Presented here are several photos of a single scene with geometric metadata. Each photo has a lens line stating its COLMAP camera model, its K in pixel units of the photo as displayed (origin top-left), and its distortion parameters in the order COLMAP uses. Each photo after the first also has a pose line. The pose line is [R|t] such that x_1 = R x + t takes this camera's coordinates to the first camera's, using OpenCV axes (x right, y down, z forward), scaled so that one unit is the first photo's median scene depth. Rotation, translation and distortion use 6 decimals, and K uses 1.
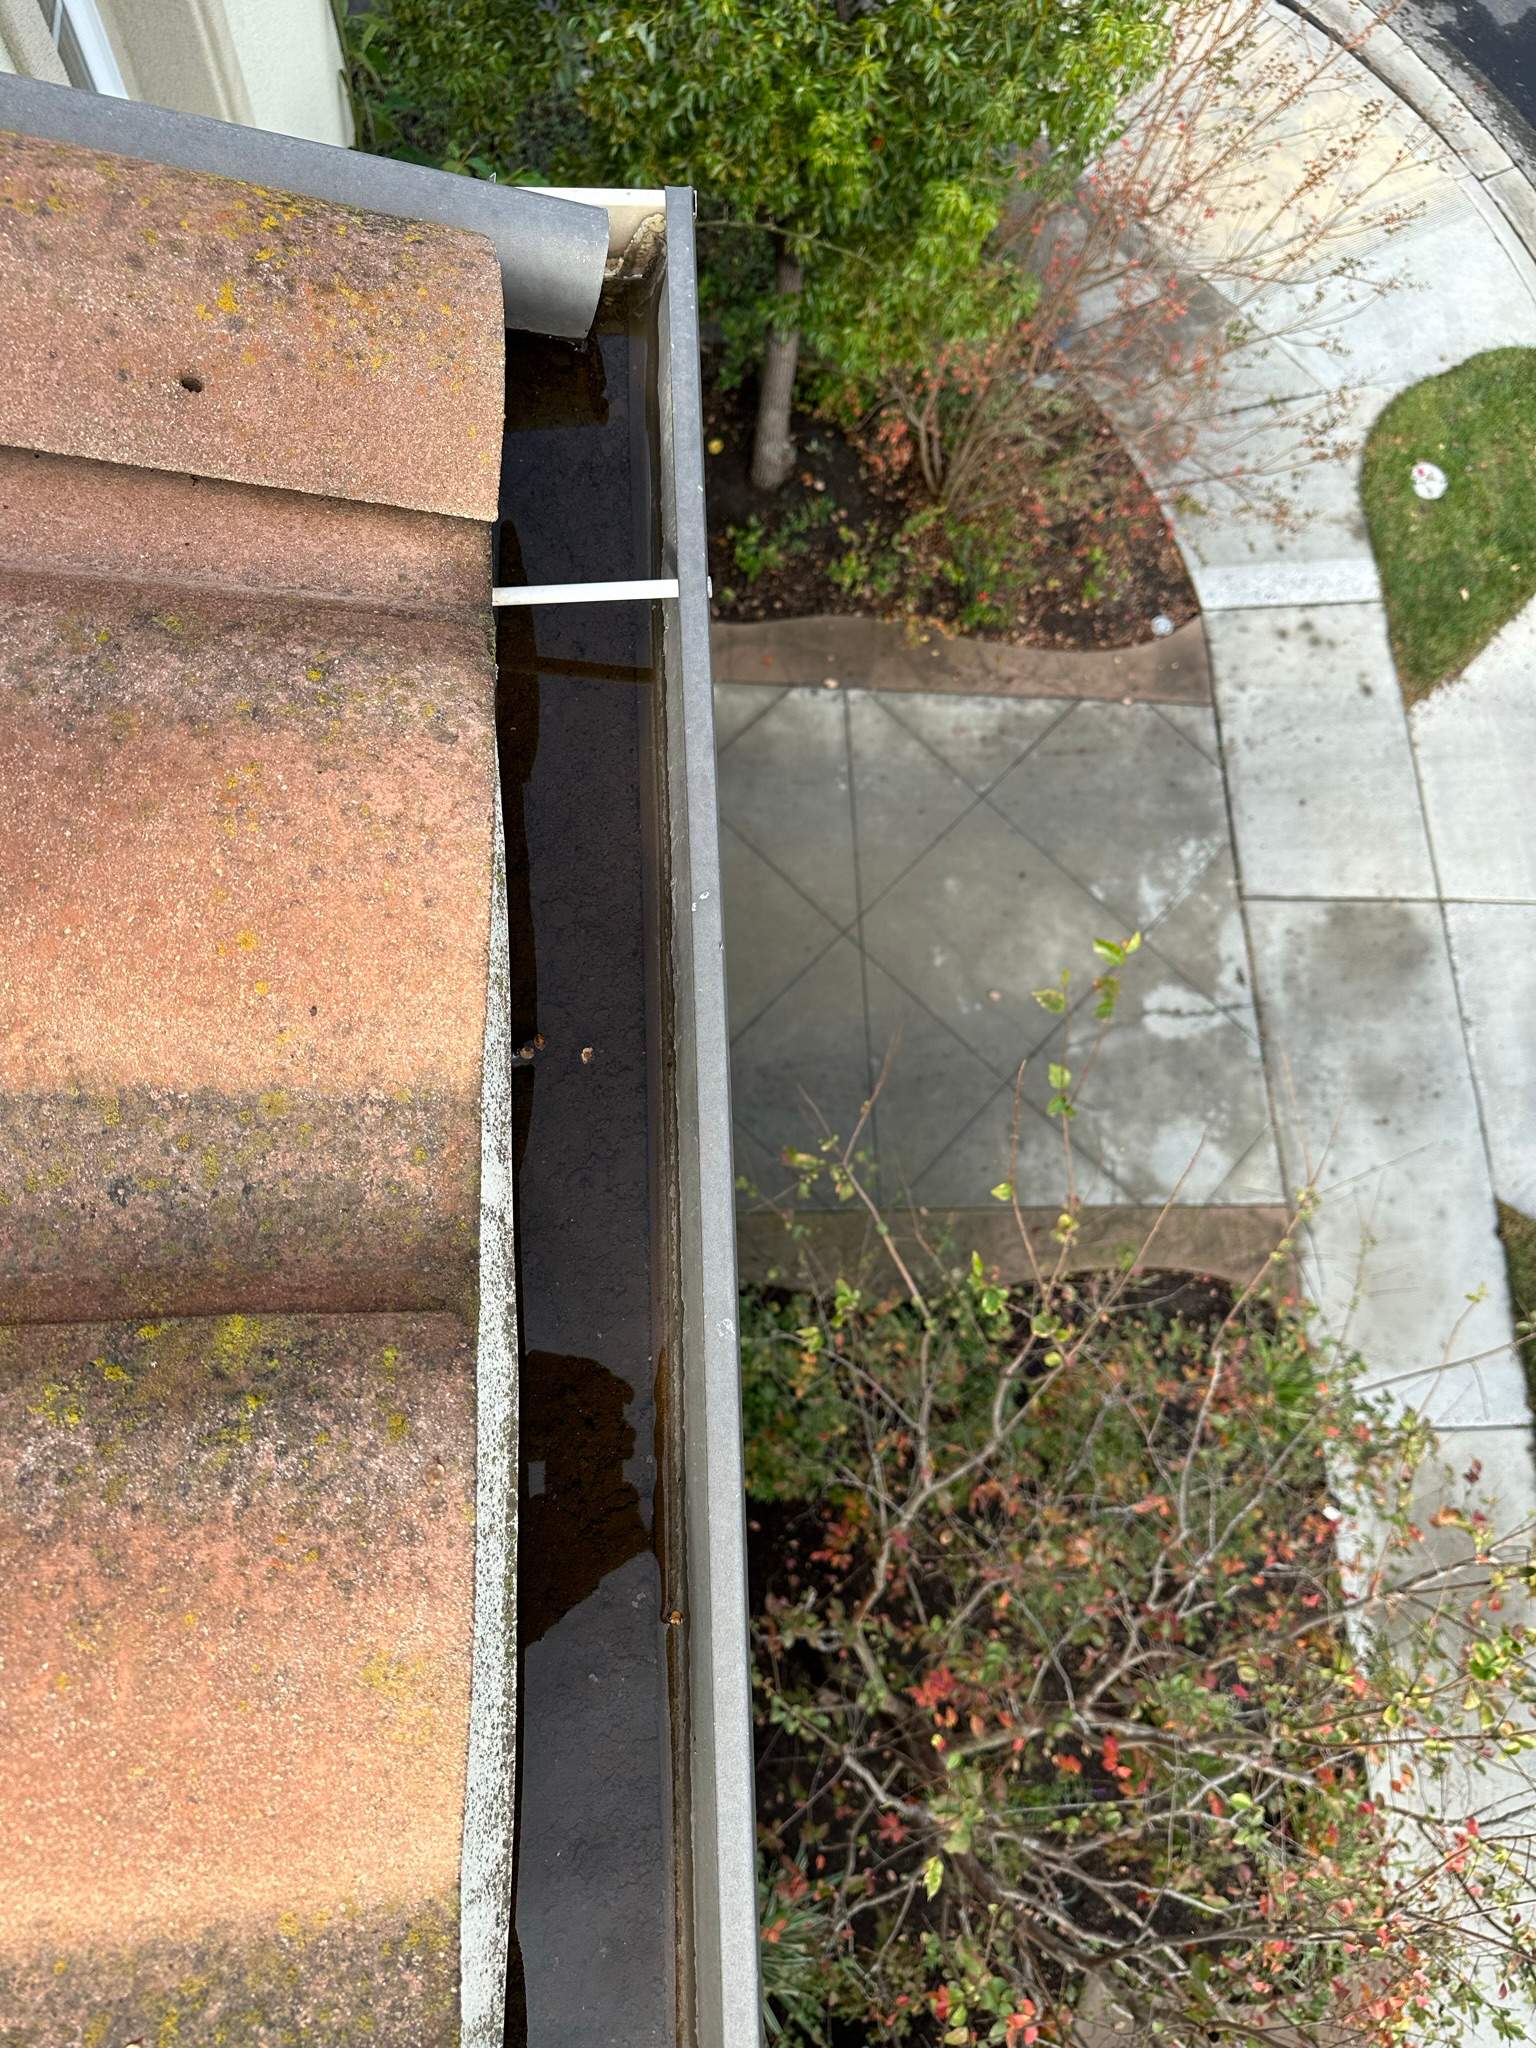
lens RADIAL K [[1376.9, 0, 798.5], [0, 1376.9, 1133.5], [0, 0, 1]] dist [0.049328, -0.058969]
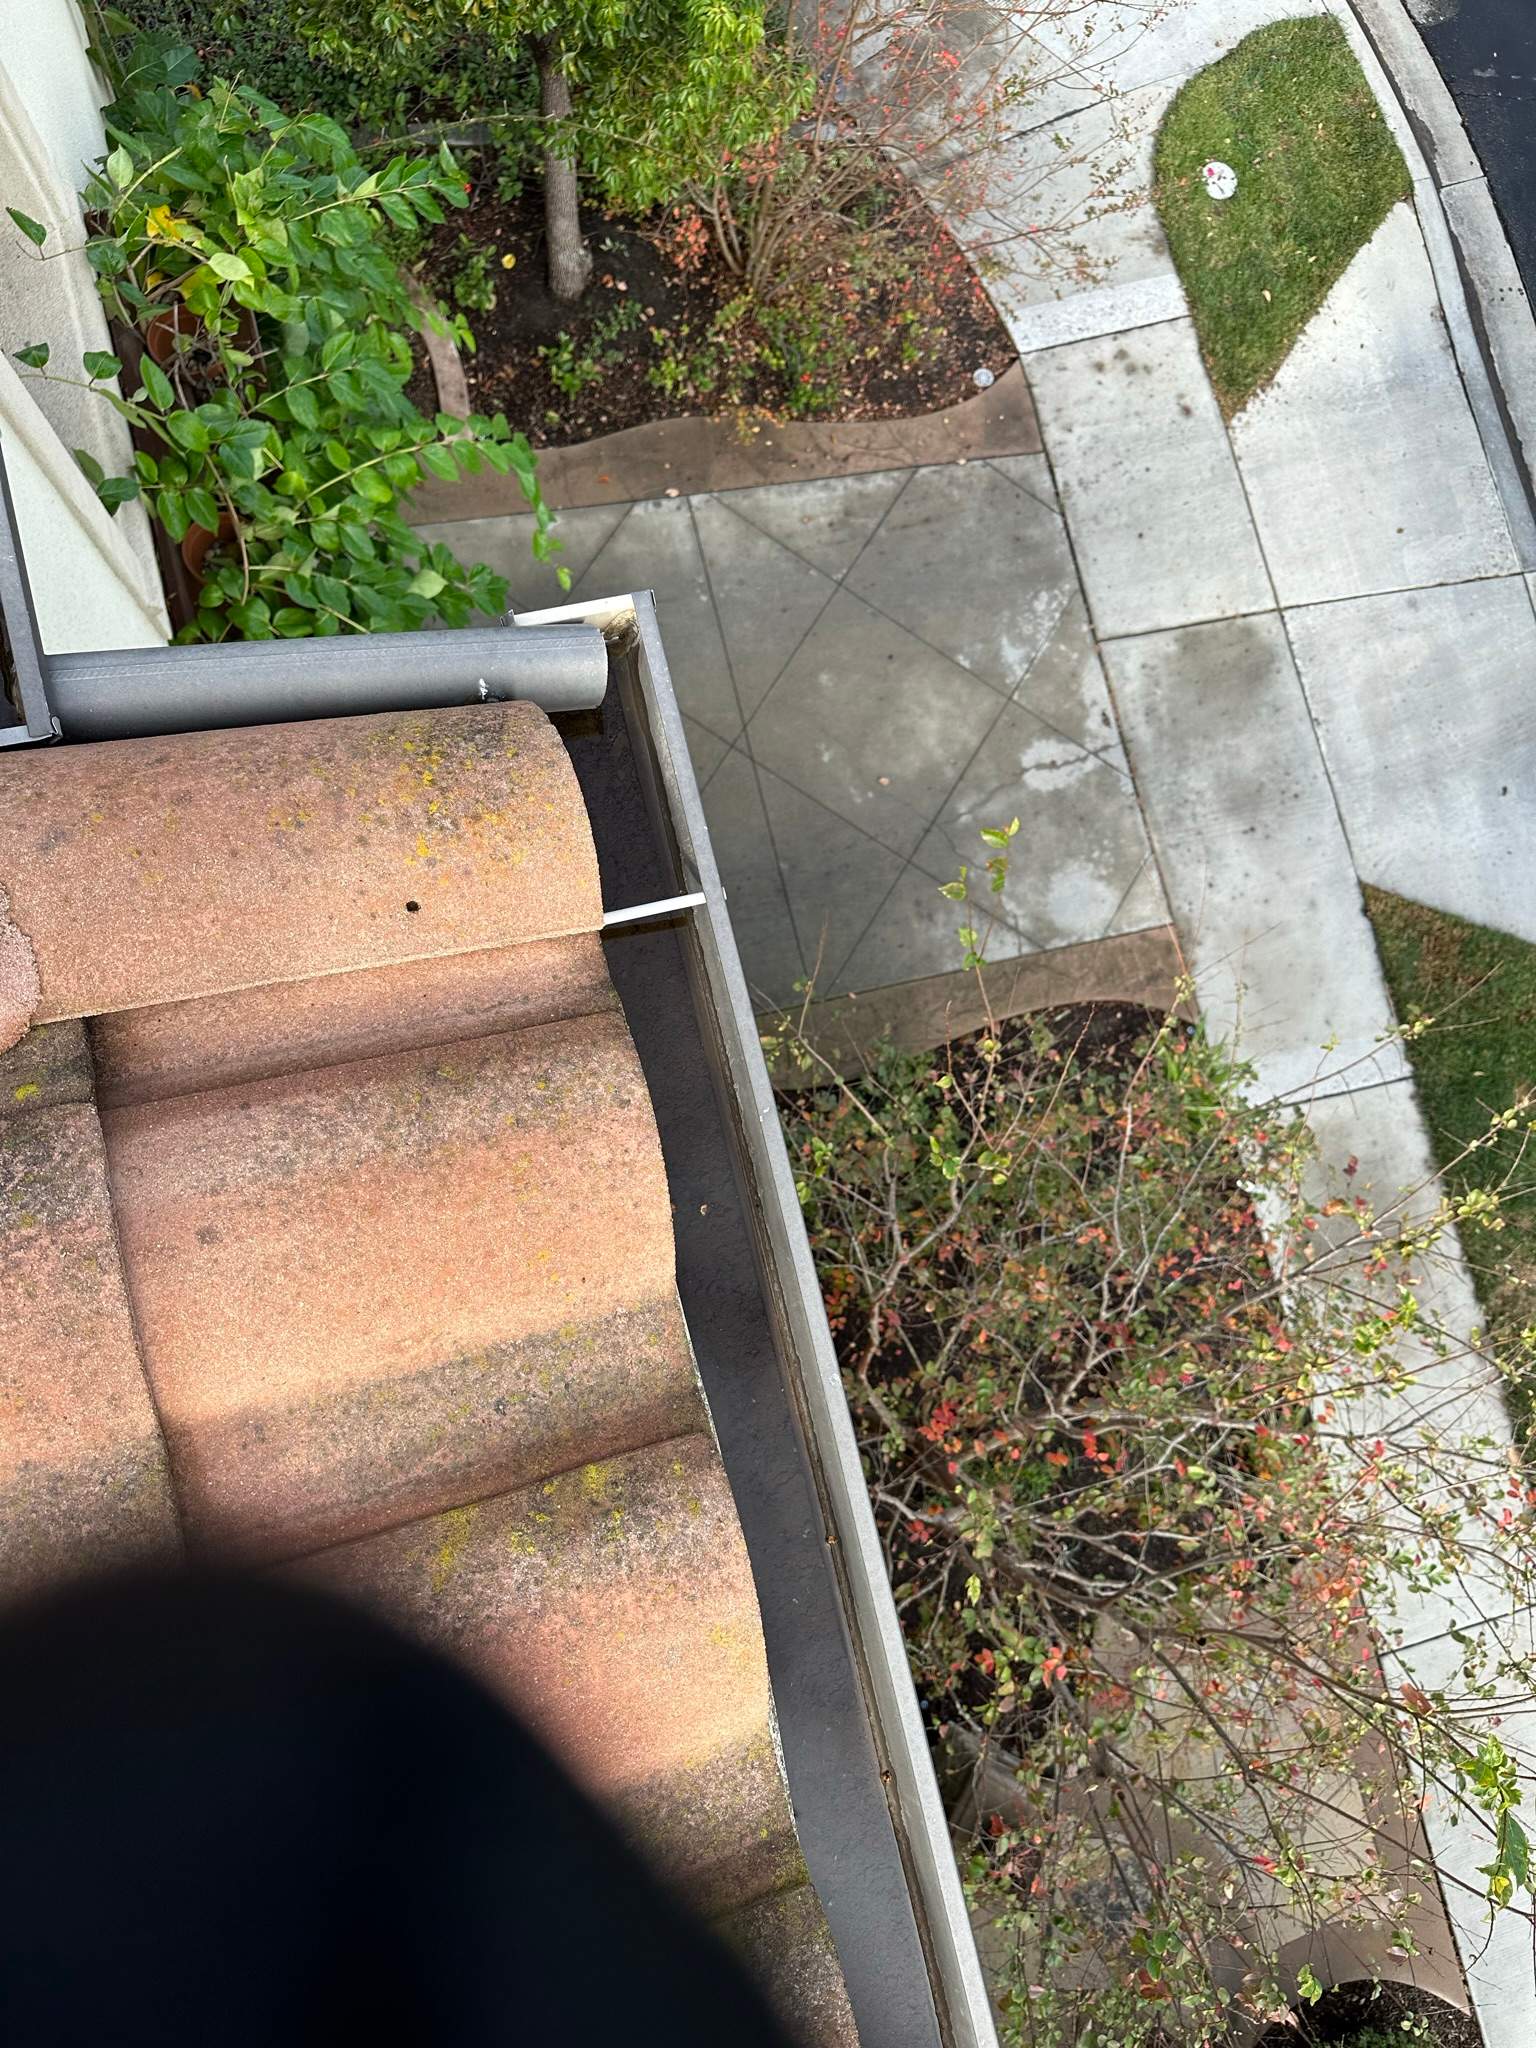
lens RADIAL K [[1491.8, 0, 813.7], [0, 1491.8, 1031.0], [0, 0, 1]] dist [0.033231, -0.023986]
pose [[0.980104, -0.185501, 0.070614, -0.024960], [0.171575, 0.970657, 0.168482, -0.112093], [-0.099796, -0.153014, 0.983172, -0.137330]]
